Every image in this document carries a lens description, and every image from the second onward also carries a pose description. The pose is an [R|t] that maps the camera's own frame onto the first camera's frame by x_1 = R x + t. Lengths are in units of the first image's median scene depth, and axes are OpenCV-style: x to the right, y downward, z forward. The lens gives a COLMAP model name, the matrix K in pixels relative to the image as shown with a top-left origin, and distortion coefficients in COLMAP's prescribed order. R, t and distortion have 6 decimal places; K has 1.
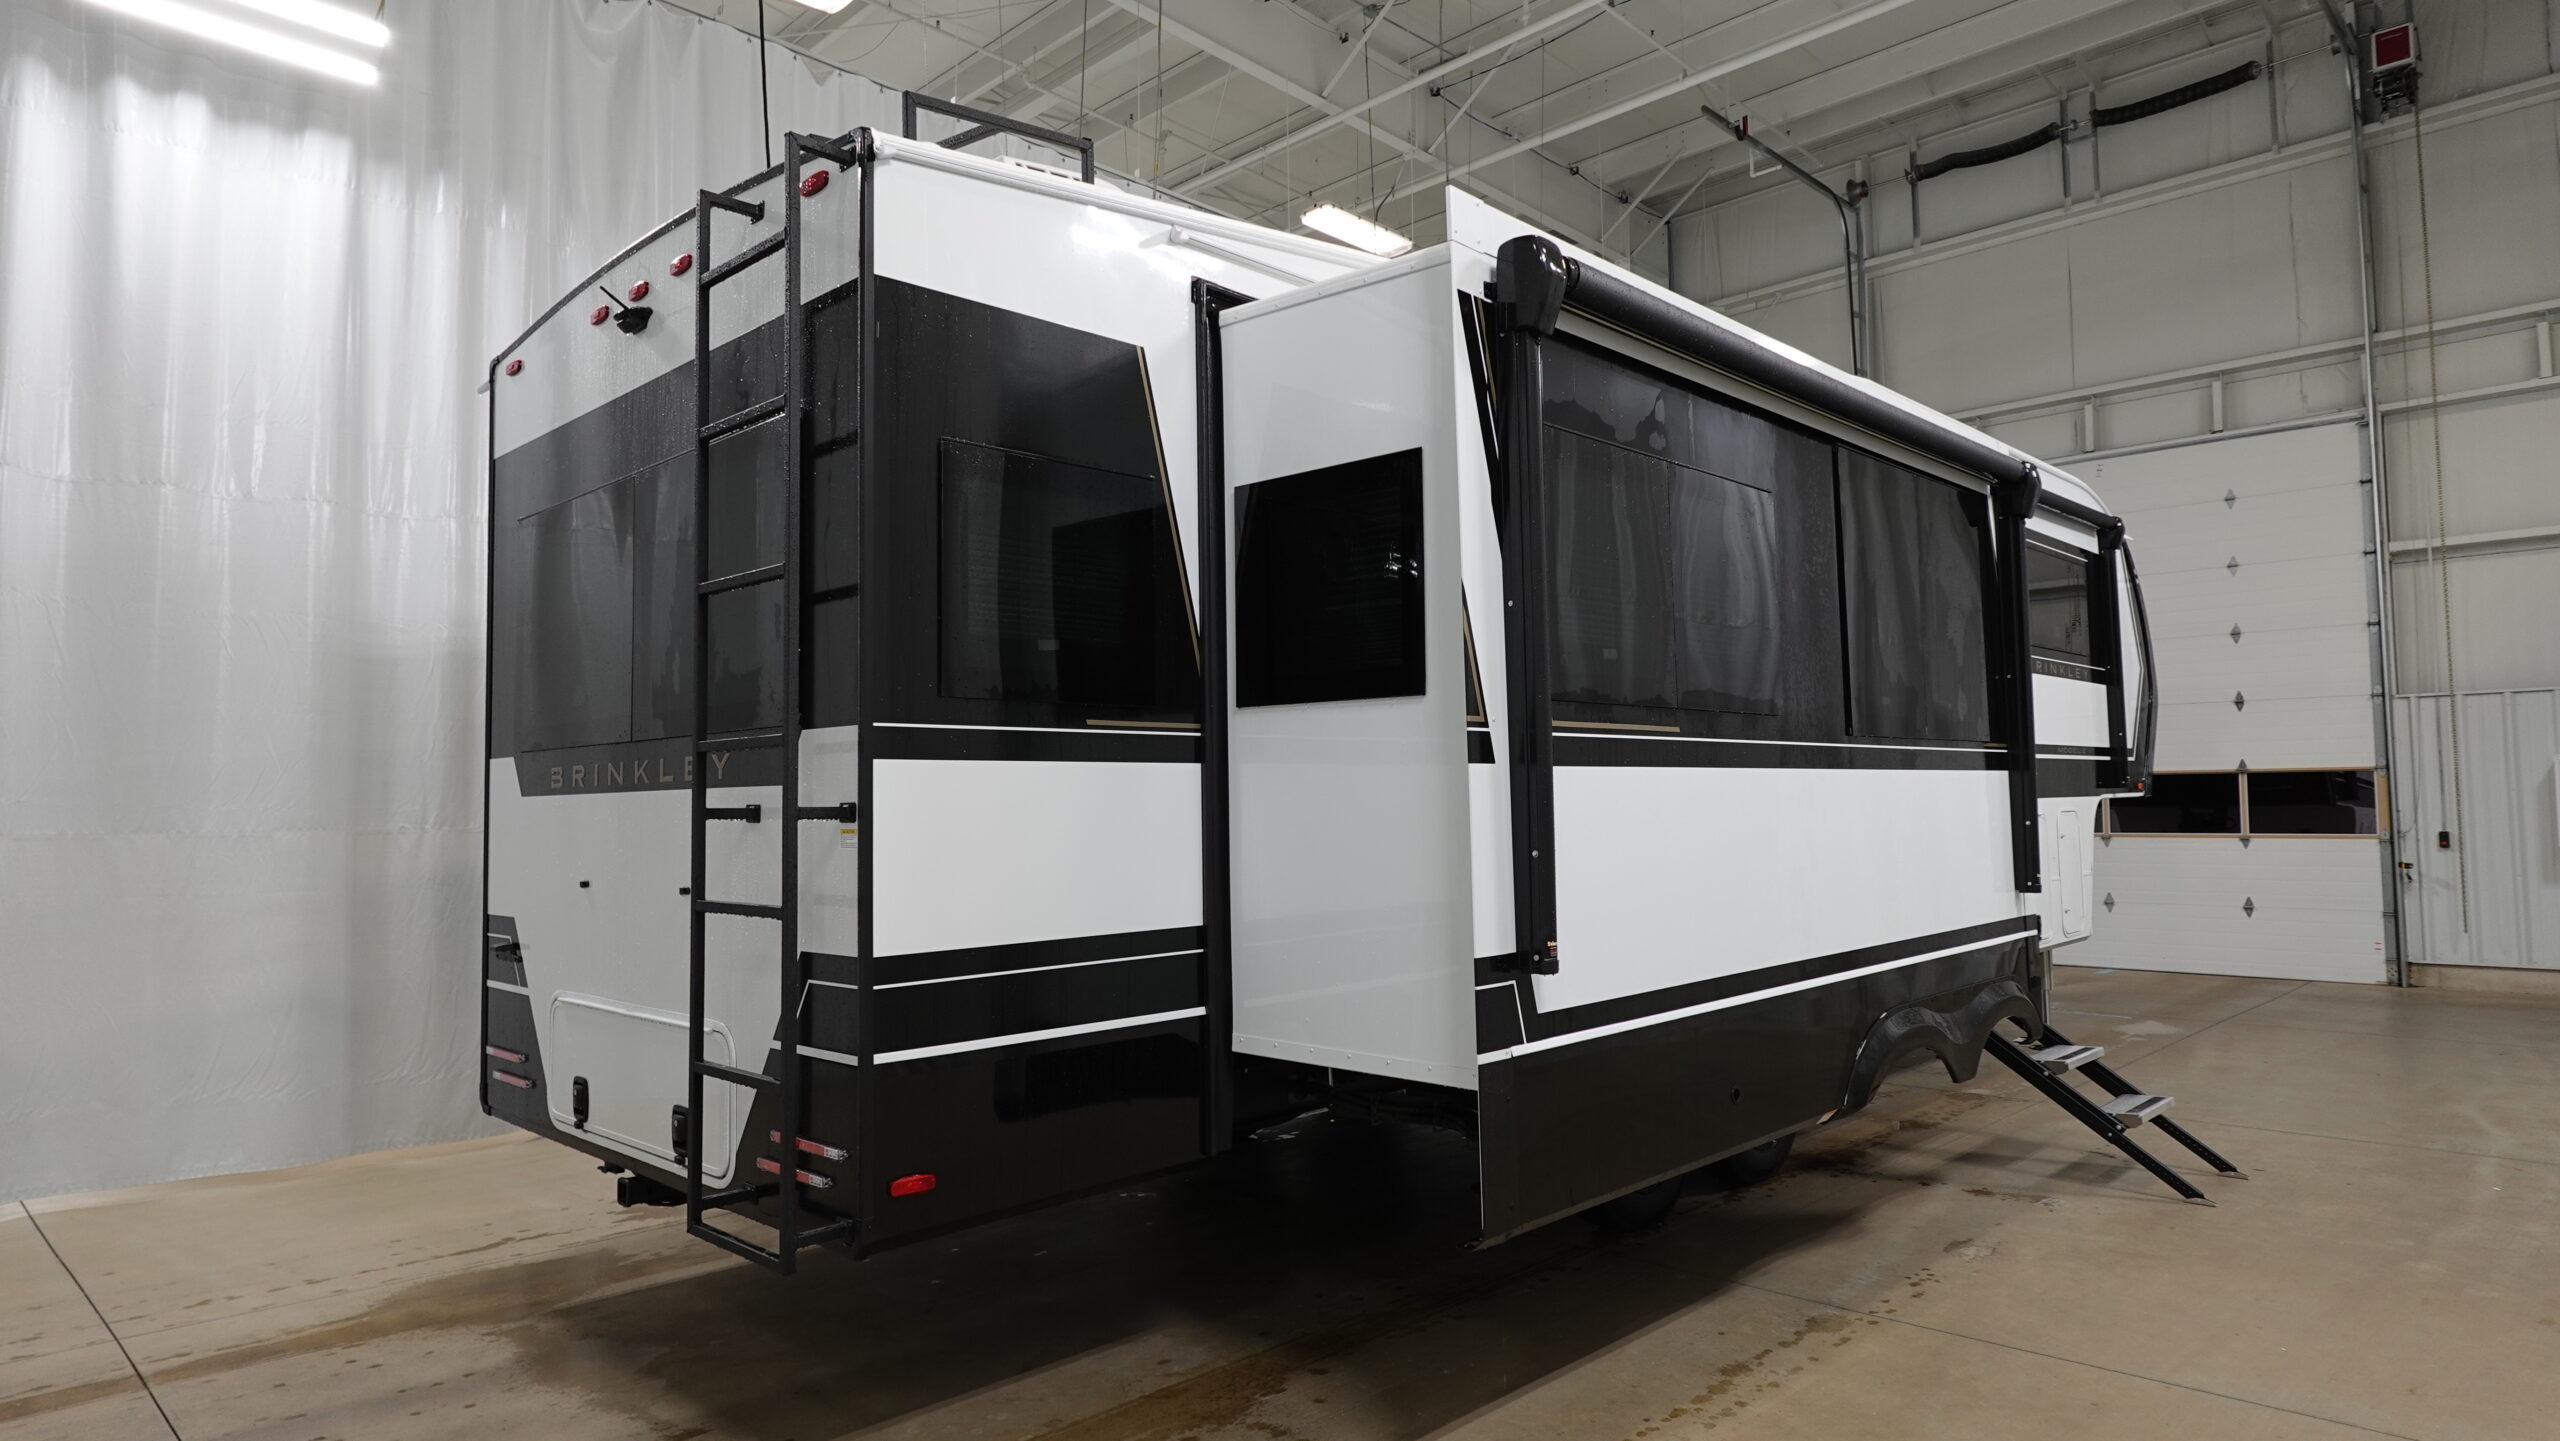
lens RADIAL K [[1491.3, 0, 1290.1], [0, 1491.3, 723.2], [0, 0, 1]] dist [-0.001932, 0.004666]
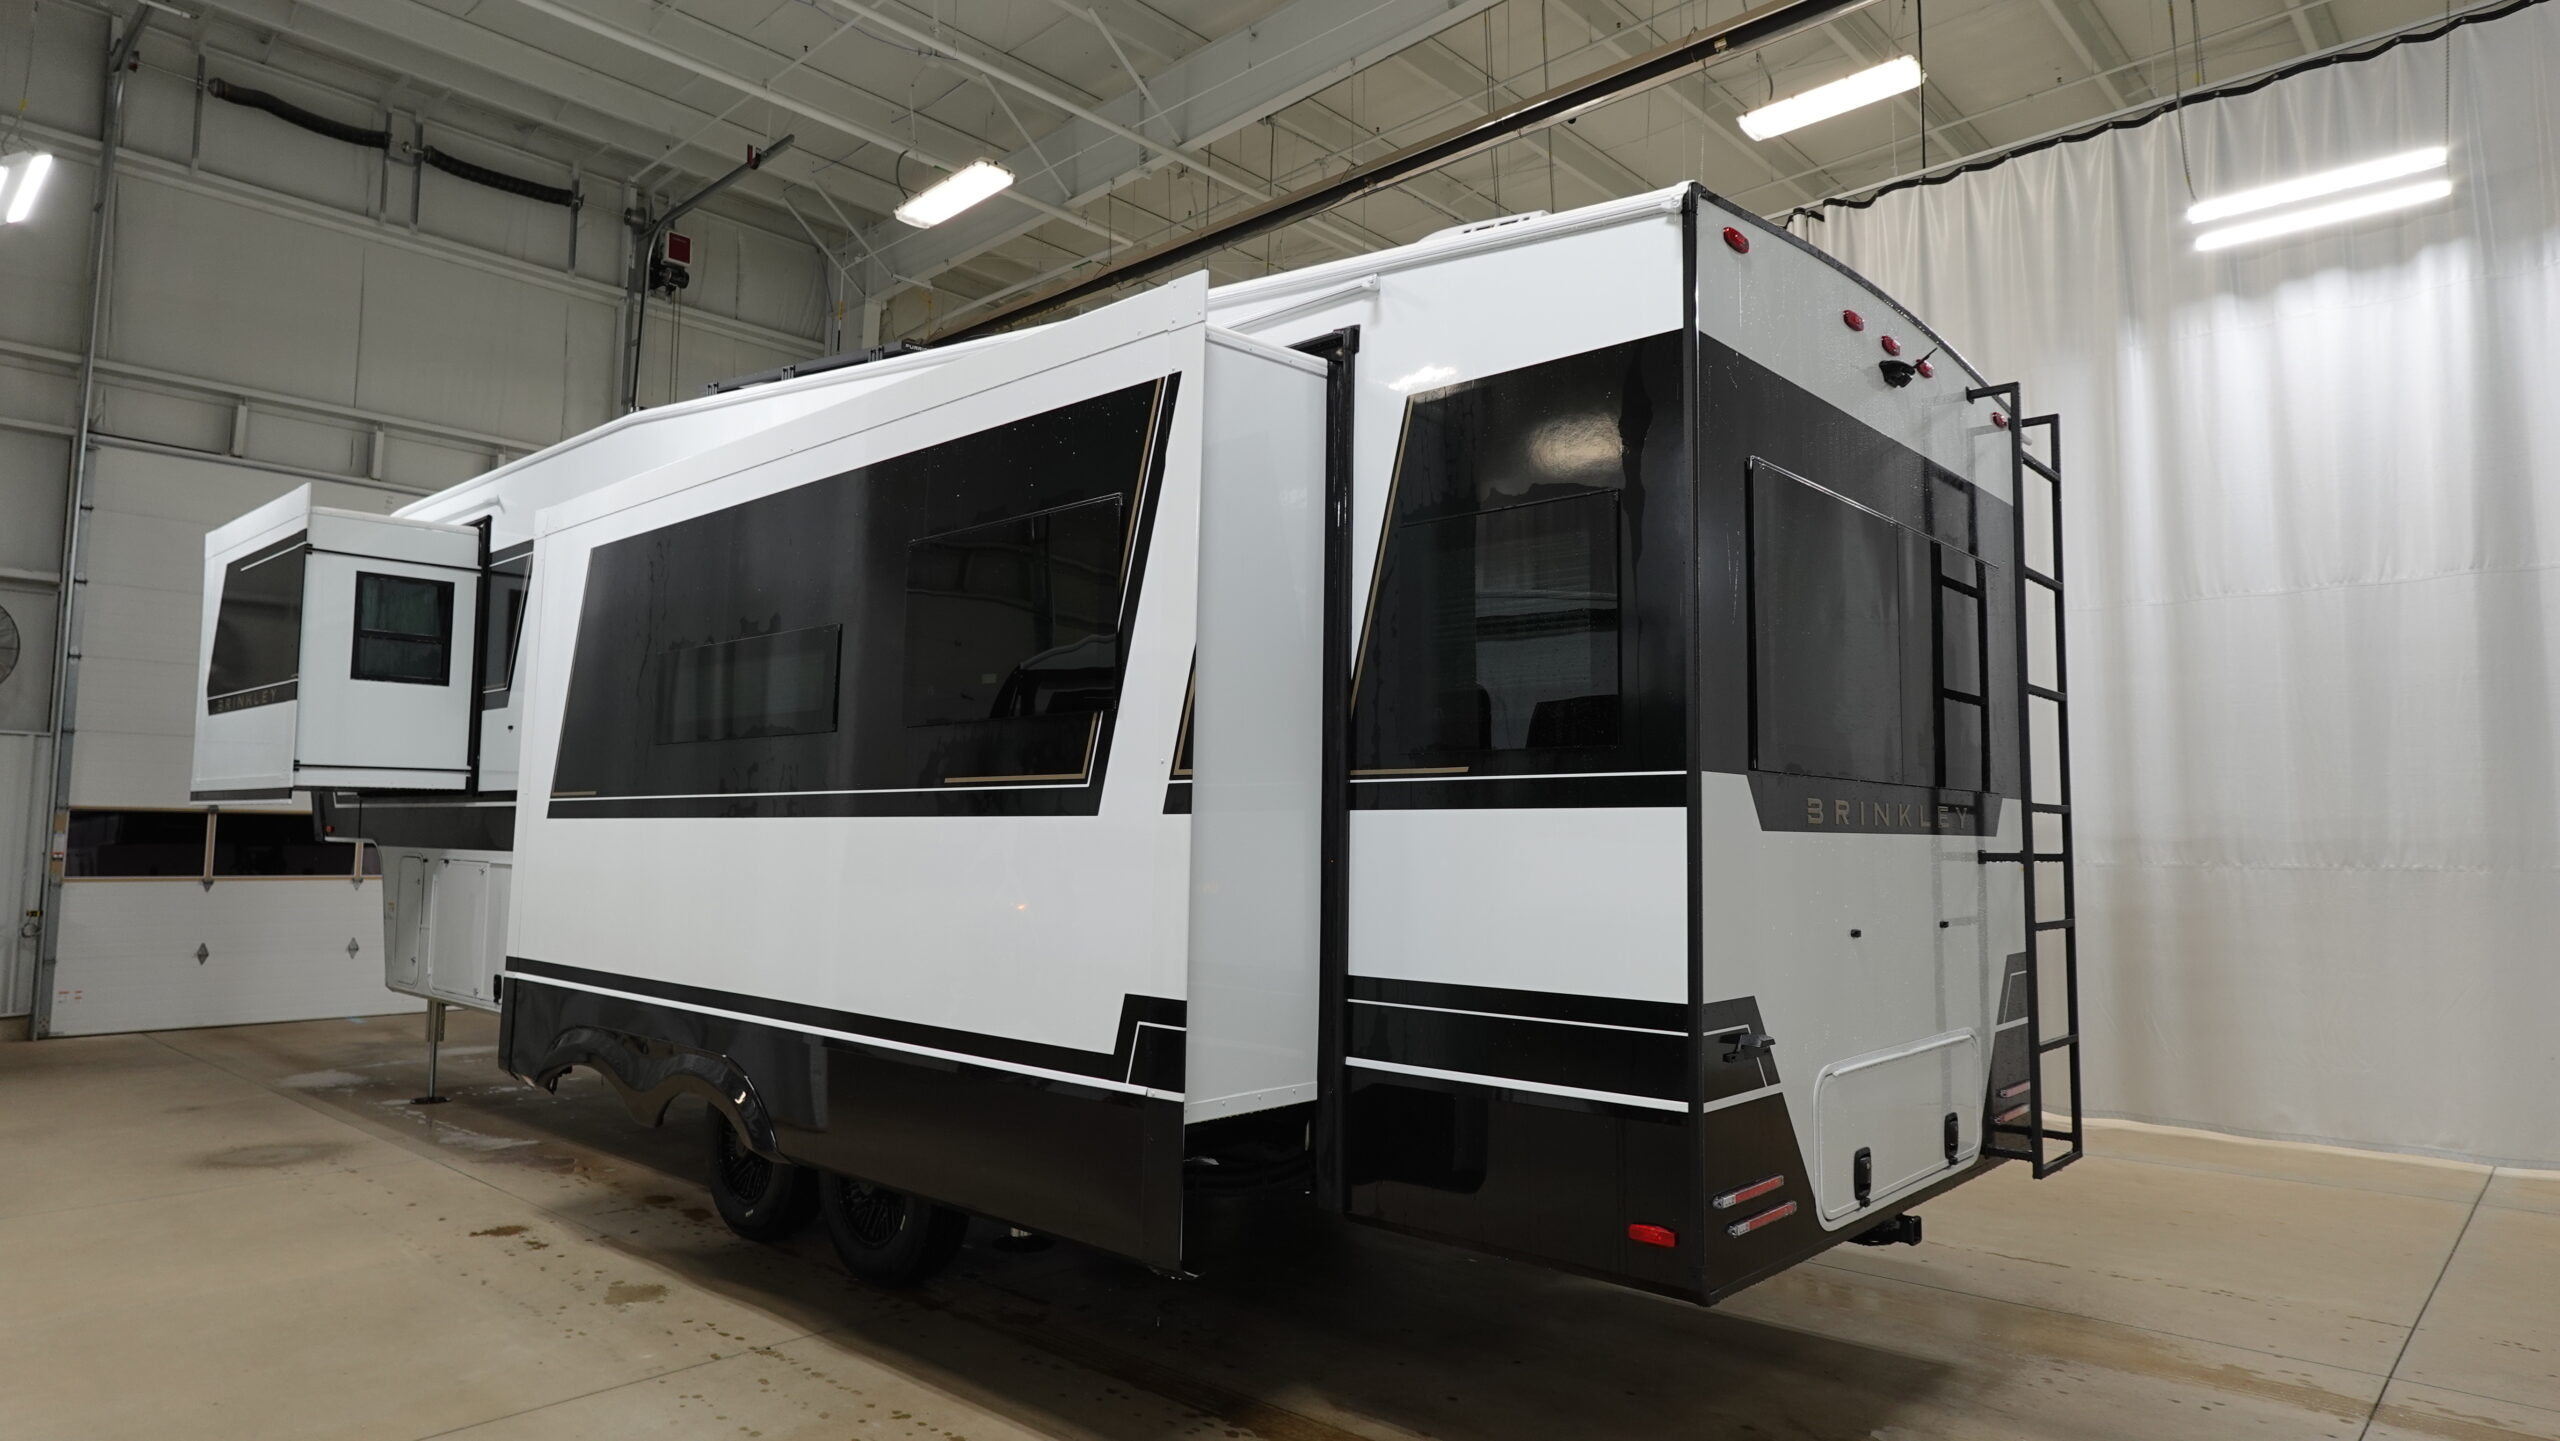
lens RADIAL K [[1491.3, 0, 1283.5], [0, 1491.3, 716.5], [0, 0, 1]] dist [-0.001932, 0.004666]
pose [[-0.040281, 0.095964, 0.994569, -0.441620], [-0.063683, 0.993107, -0.098402, 0.028557], [-0.997157, -0.067301, -0.033892, 0.446599]]
